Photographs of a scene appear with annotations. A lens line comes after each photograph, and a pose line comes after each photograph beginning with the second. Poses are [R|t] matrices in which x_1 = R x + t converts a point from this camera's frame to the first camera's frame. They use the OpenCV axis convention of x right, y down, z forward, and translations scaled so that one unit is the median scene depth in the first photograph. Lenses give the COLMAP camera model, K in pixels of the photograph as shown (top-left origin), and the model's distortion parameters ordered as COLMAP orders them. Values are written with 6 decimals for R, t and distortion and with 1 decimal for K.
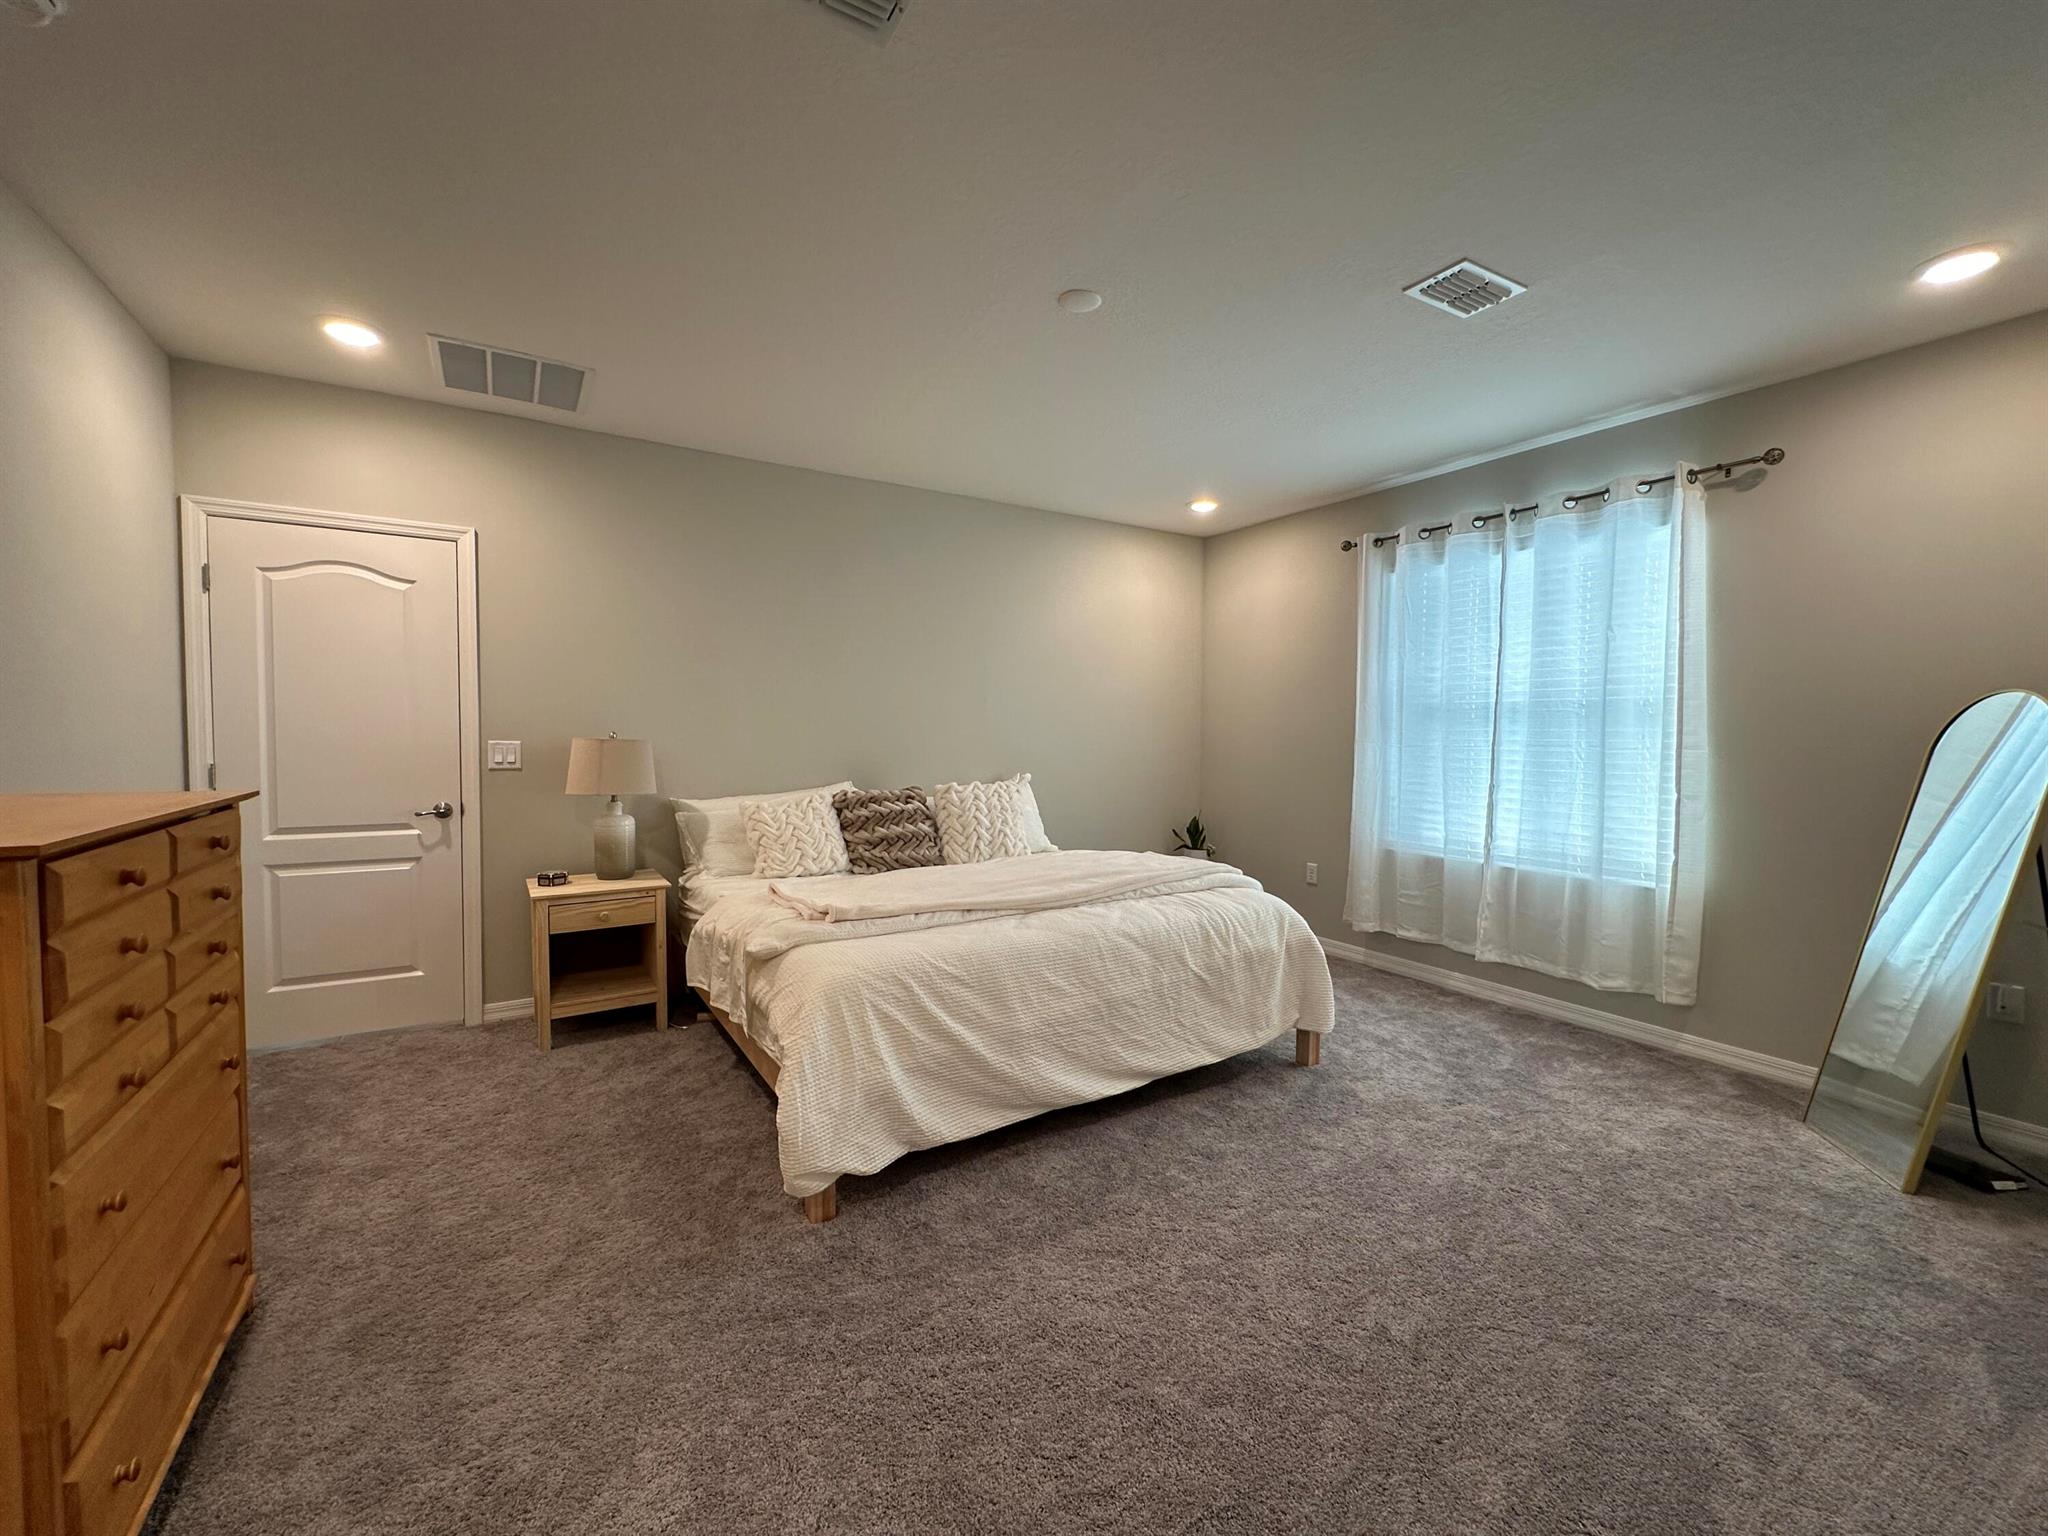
lens RADIAL K [[825.0, 0, 1017.9], [0, 825.0, 765.8], [0, 0, 1]] dist [-0.000124, 0.000327]
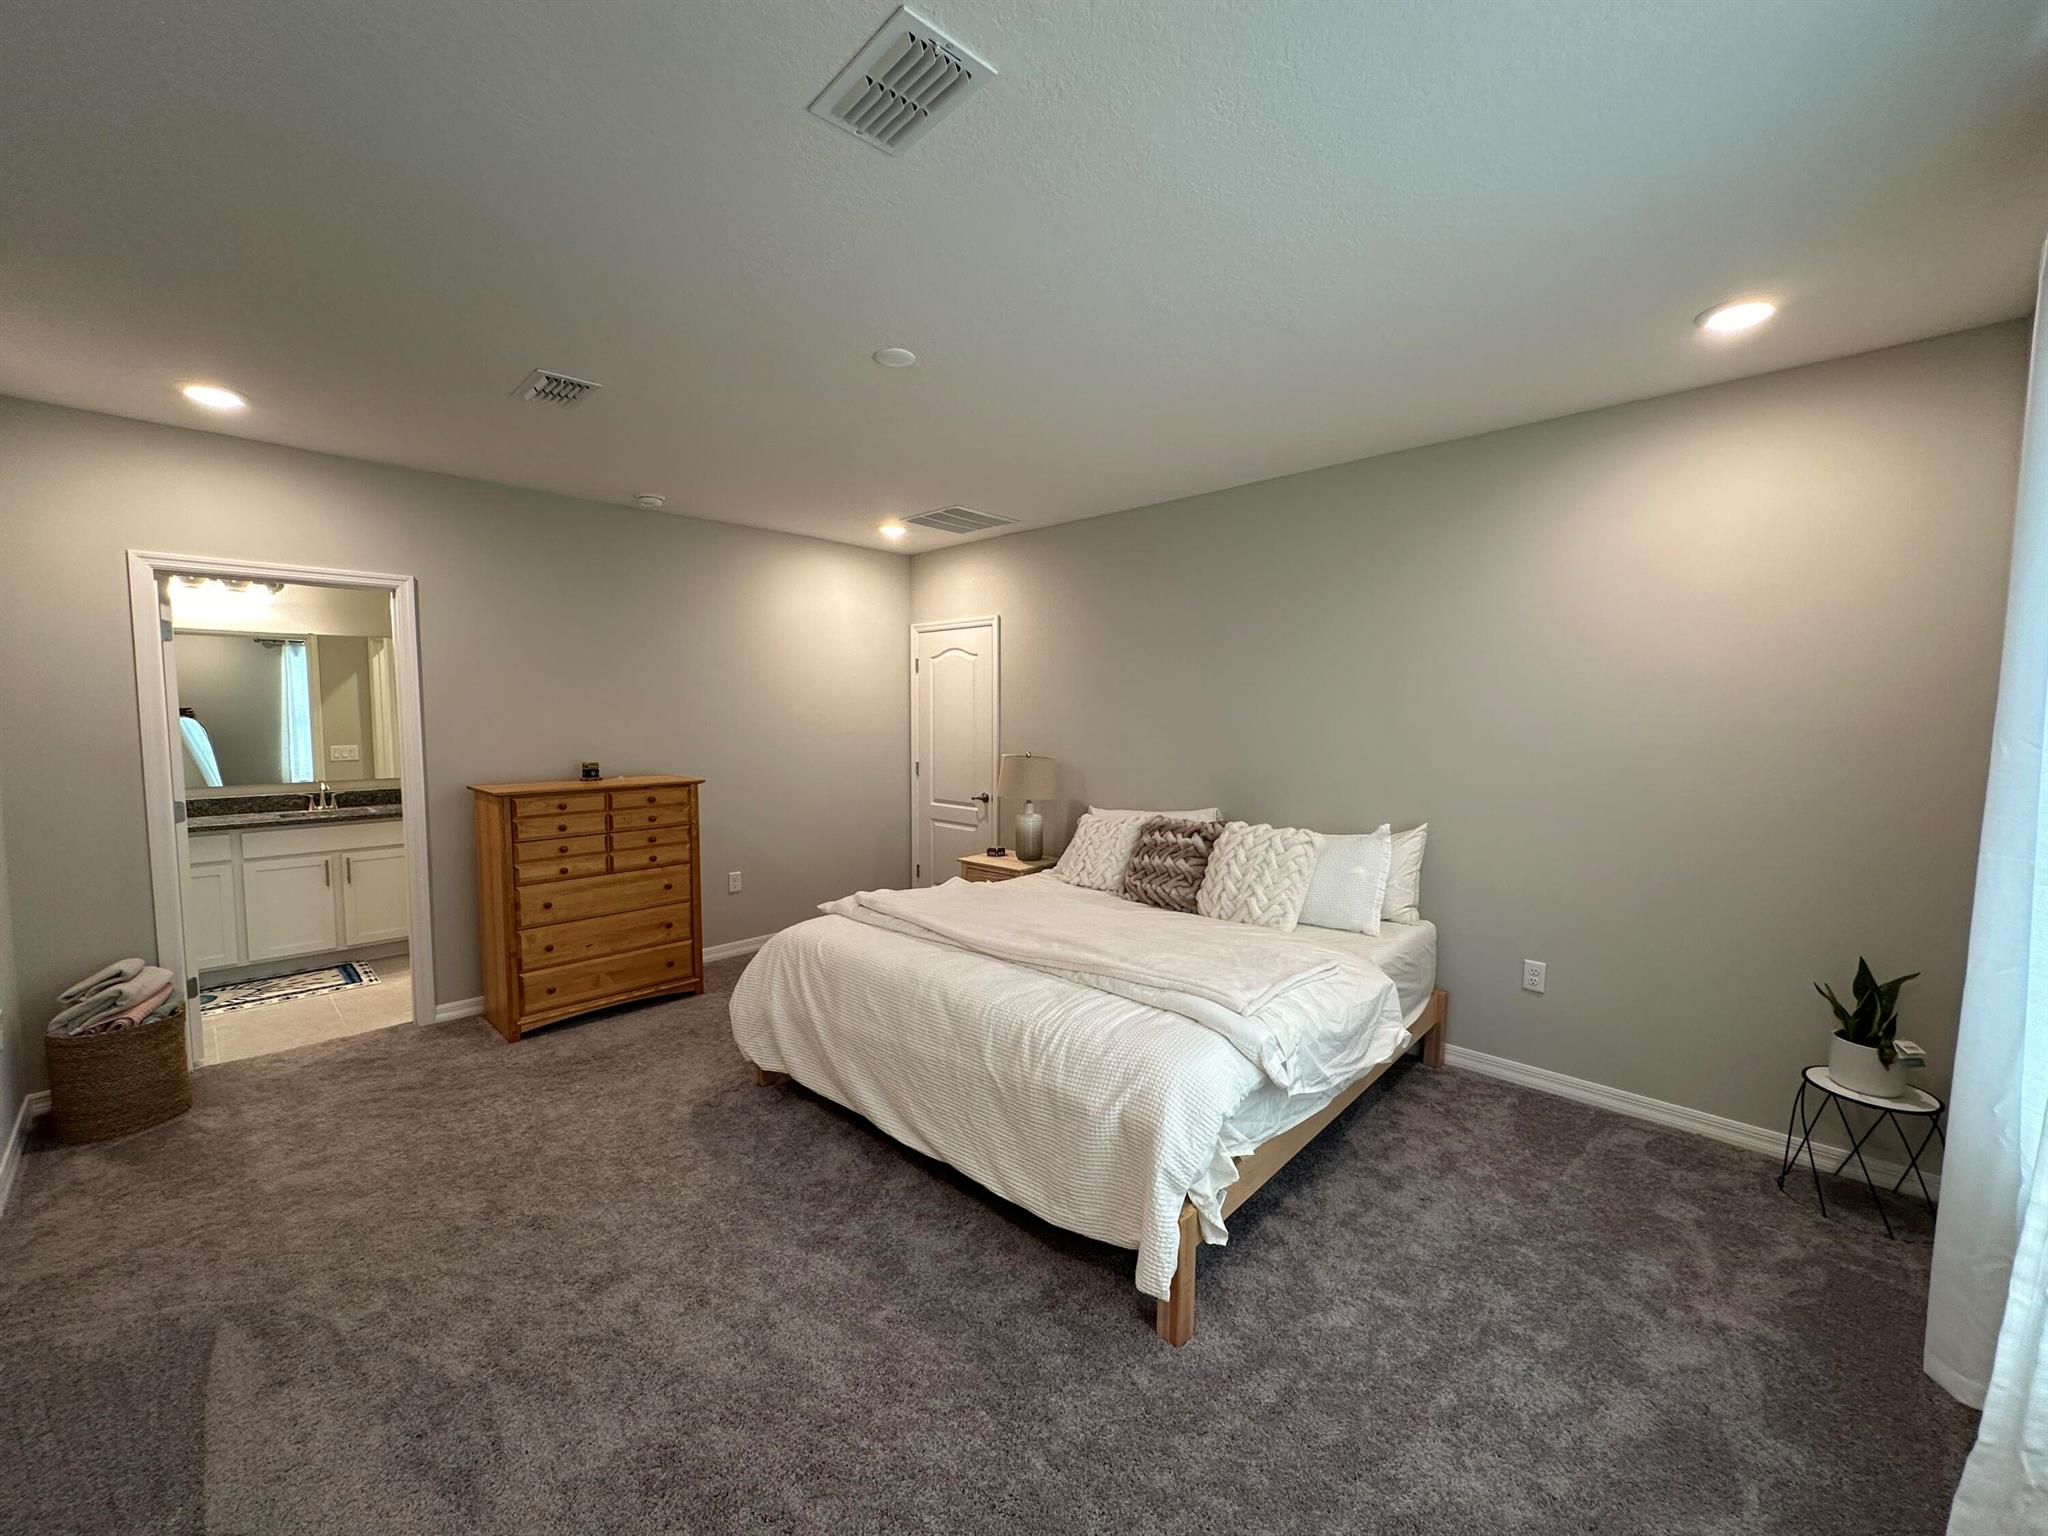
lens RADIAL K [[825.0, 0, 1017.9], [0, 825.0, 765.8], [0, 0, 1]] dist [-0.000124, 0.000327]
pose [[0.237802, 0.055063, -0.969752, 0.987413], [-0.037255, 0.998174, 0.047542, -0.097936], [0.970599, 0.024823, 0.239420, 0.800887]]
